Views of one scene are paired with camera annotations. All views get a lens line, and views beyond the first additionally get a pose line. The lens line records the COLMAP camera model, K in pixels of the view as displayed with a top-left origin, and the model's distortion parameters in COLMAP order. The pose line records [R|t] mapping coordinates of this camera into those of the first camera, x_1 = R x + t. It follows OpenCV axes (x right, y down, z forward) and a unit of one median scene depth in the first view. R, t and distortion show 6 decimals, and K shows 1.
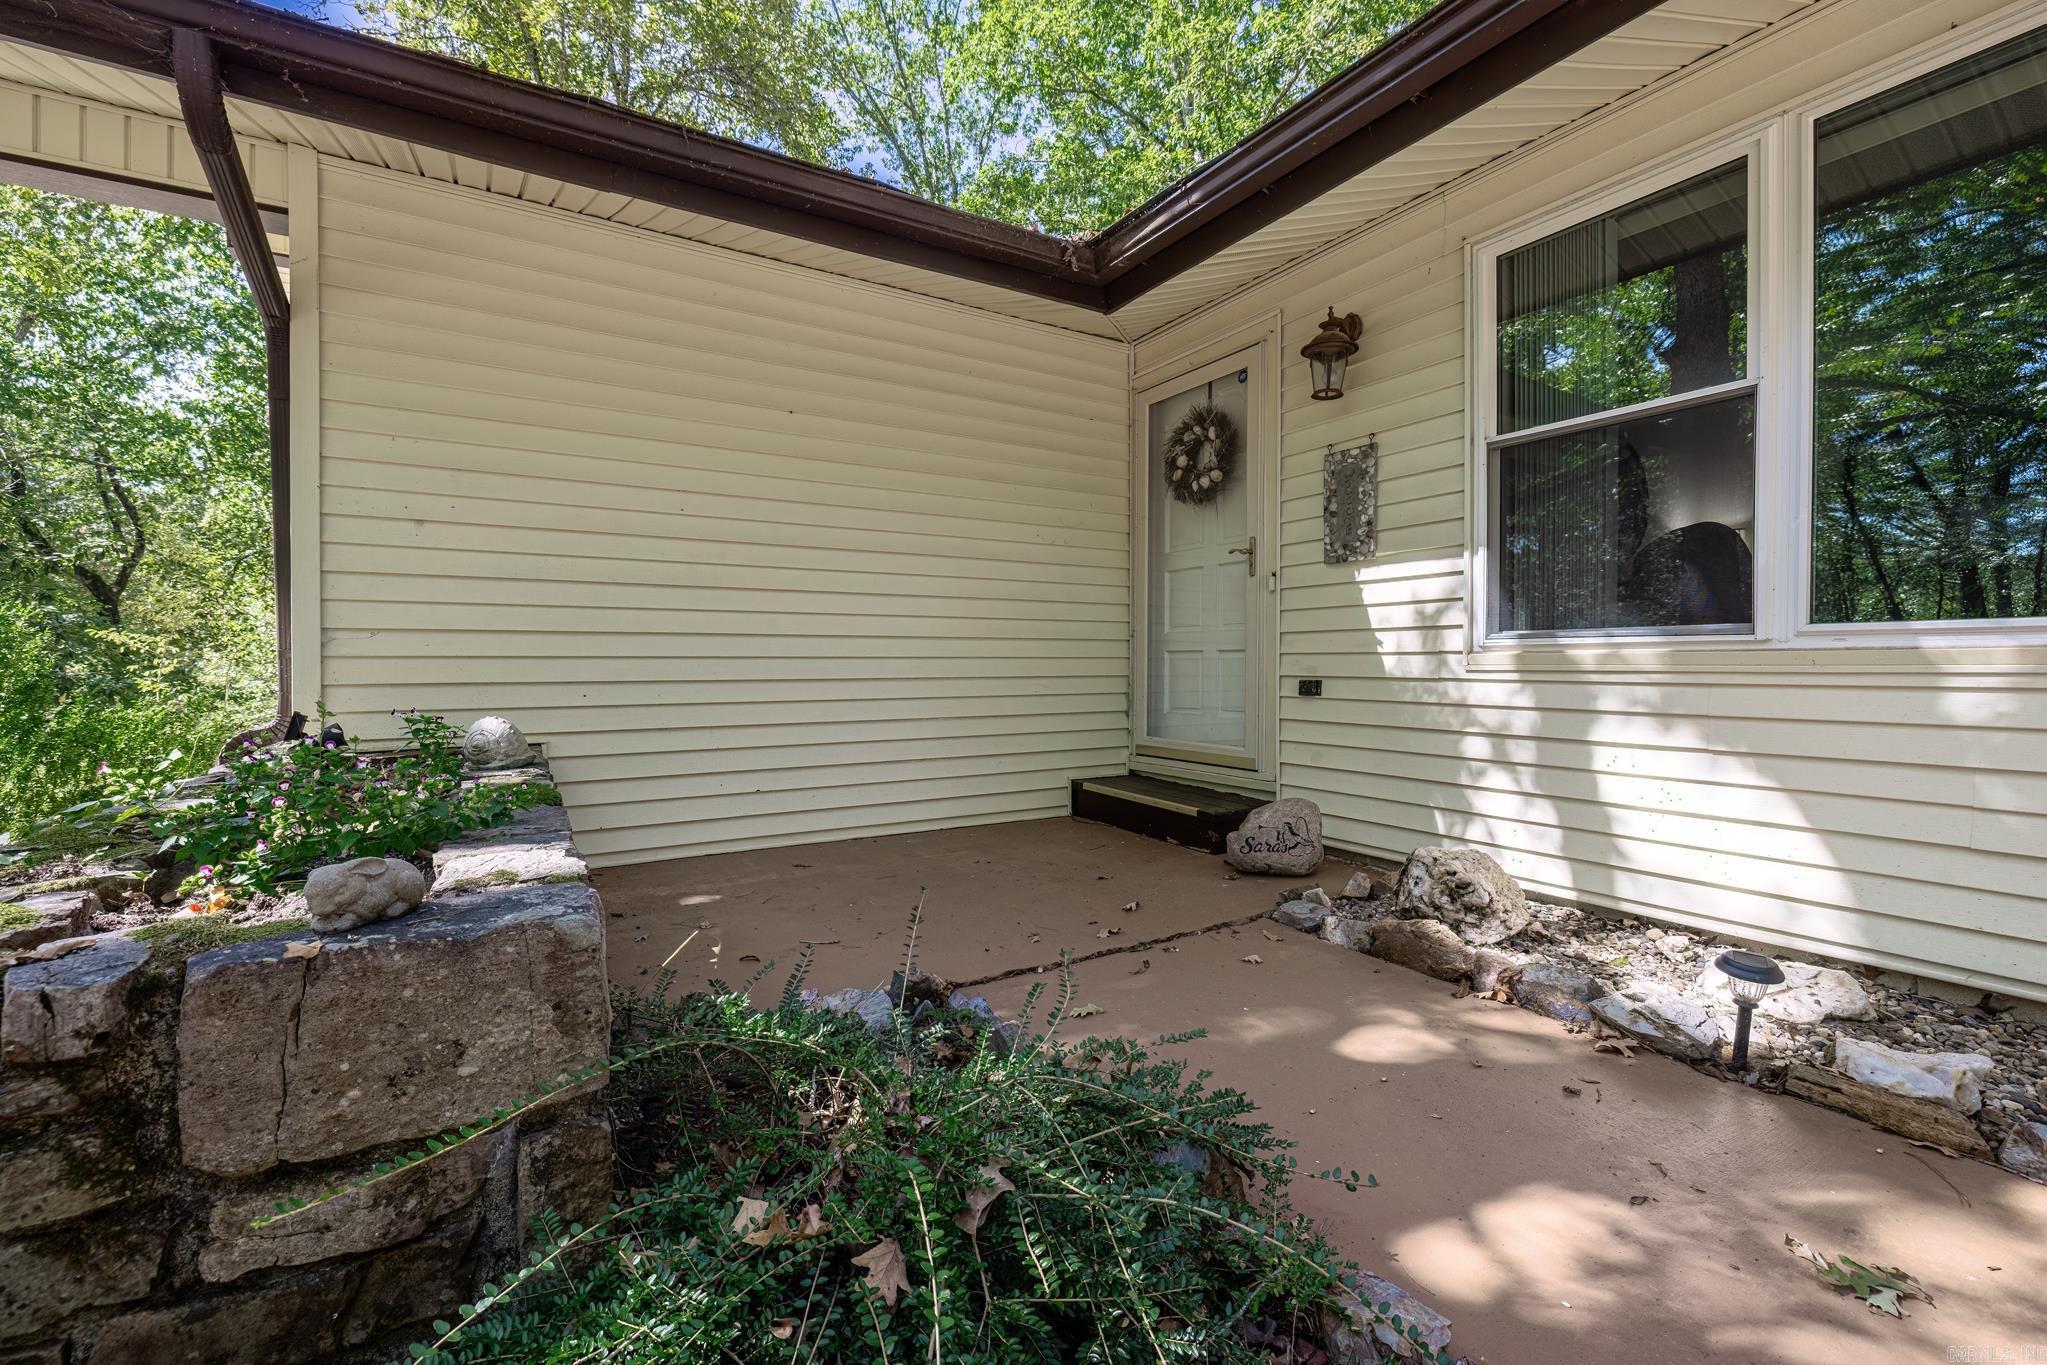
lens RADIAL K [[855.8, 0, 1025.3], [0, 855.8, 674.6], [0, 0, 1]] dist [-0.000937, 0.000991]
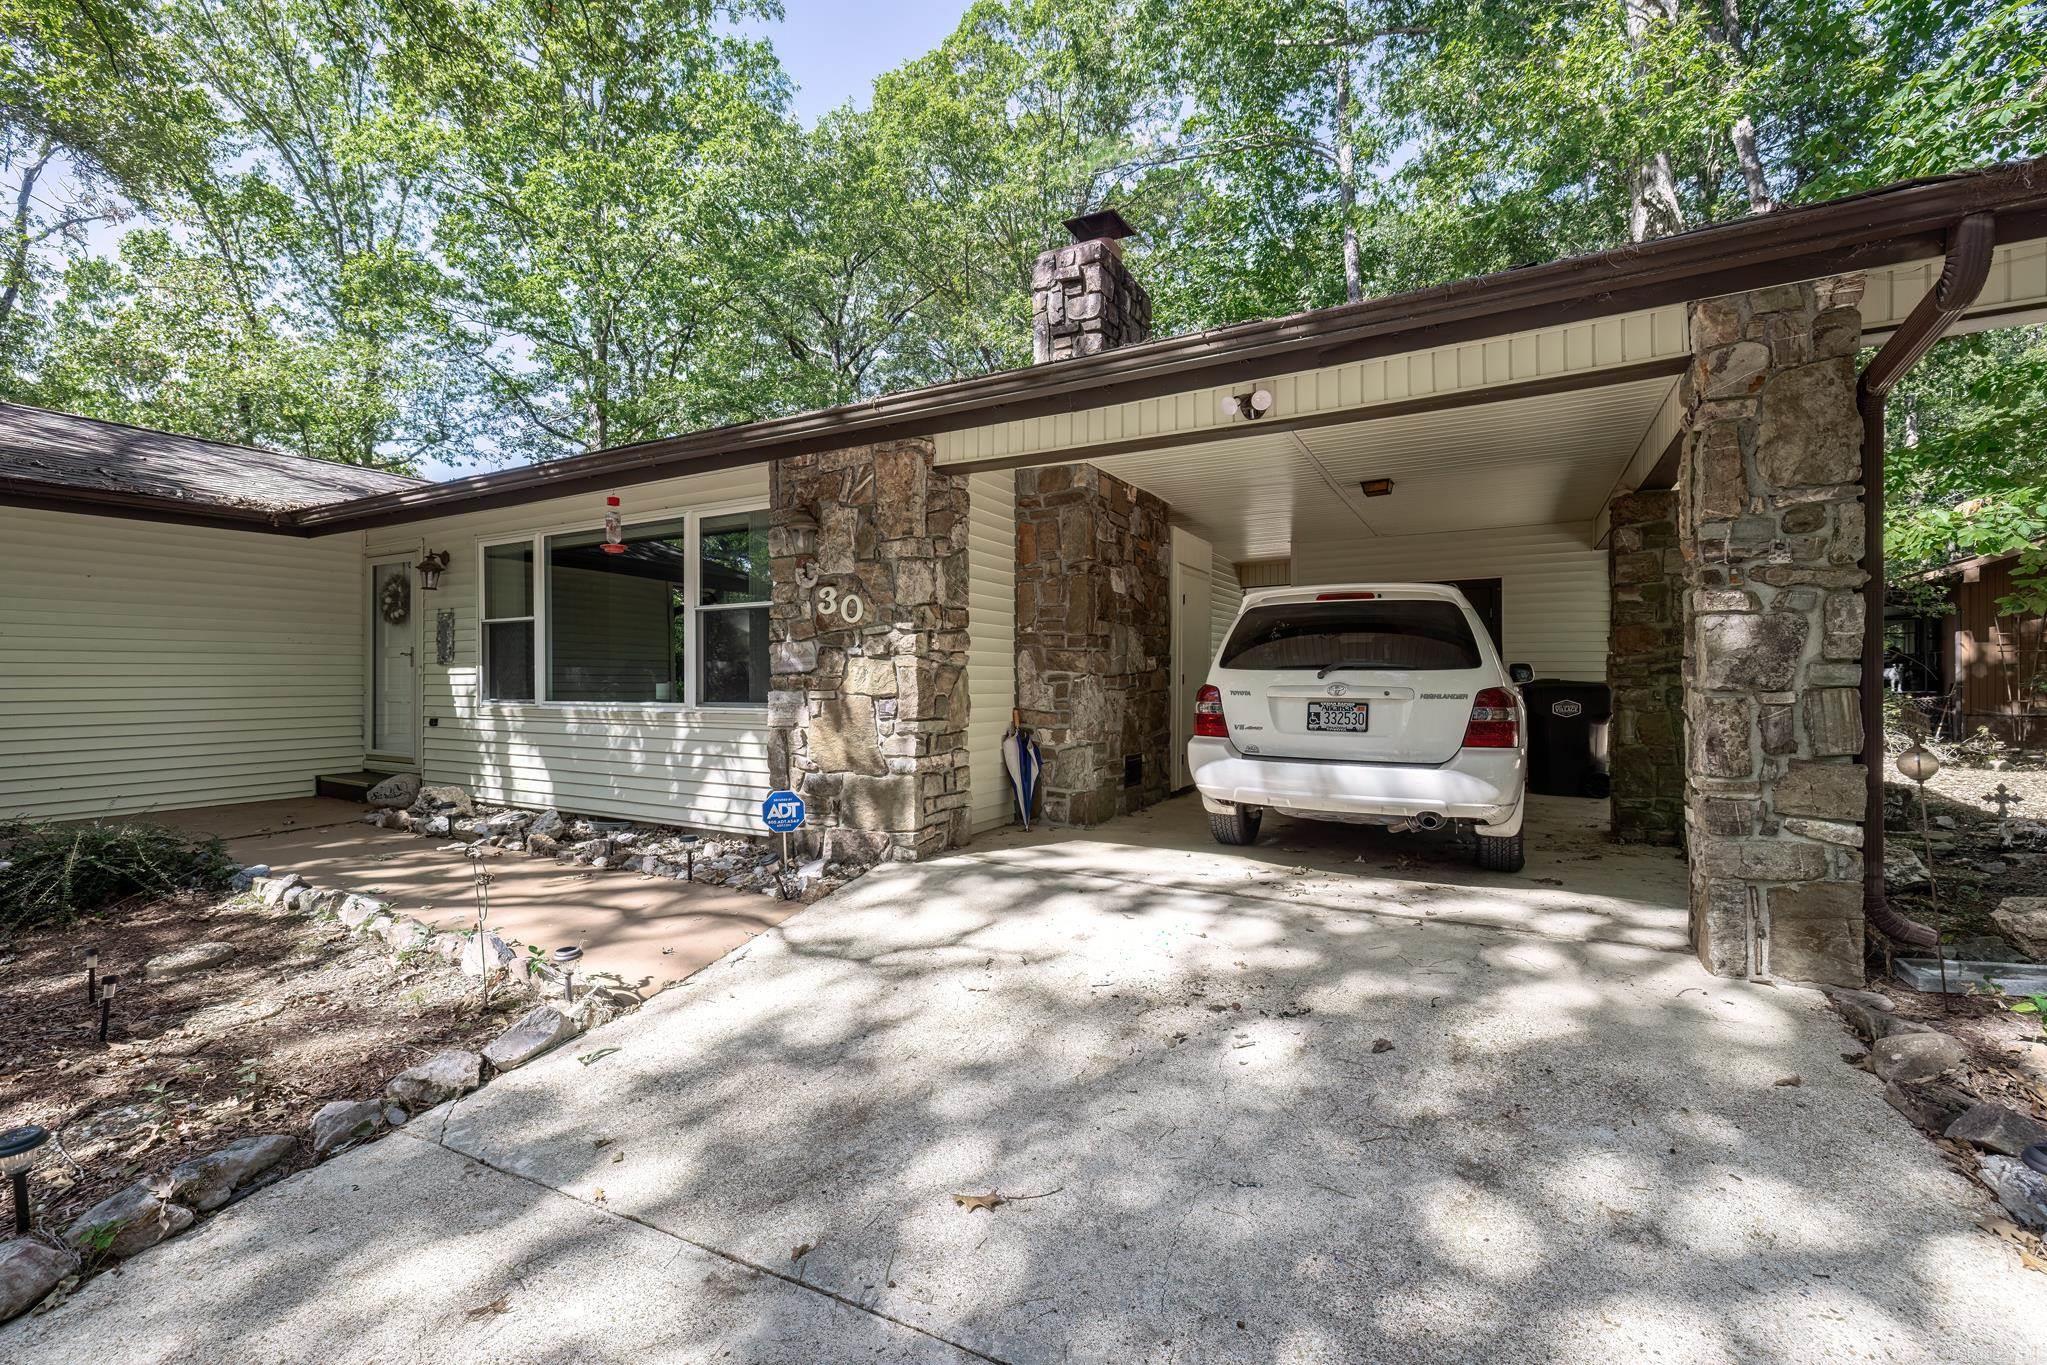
lens RADIAL K [[855.8, 0, 1018.0], [0, 855.8, 680.6], [0, 0, 1]] dist [-0.000937, 0.000991]
pose [[0.873201, -0.001154, 0.487360, 0.623101], [0.005904, 0.999949, -0.008209, -0.067964], [-0.487325, 0.010046, 0.873163, -1.699387]]
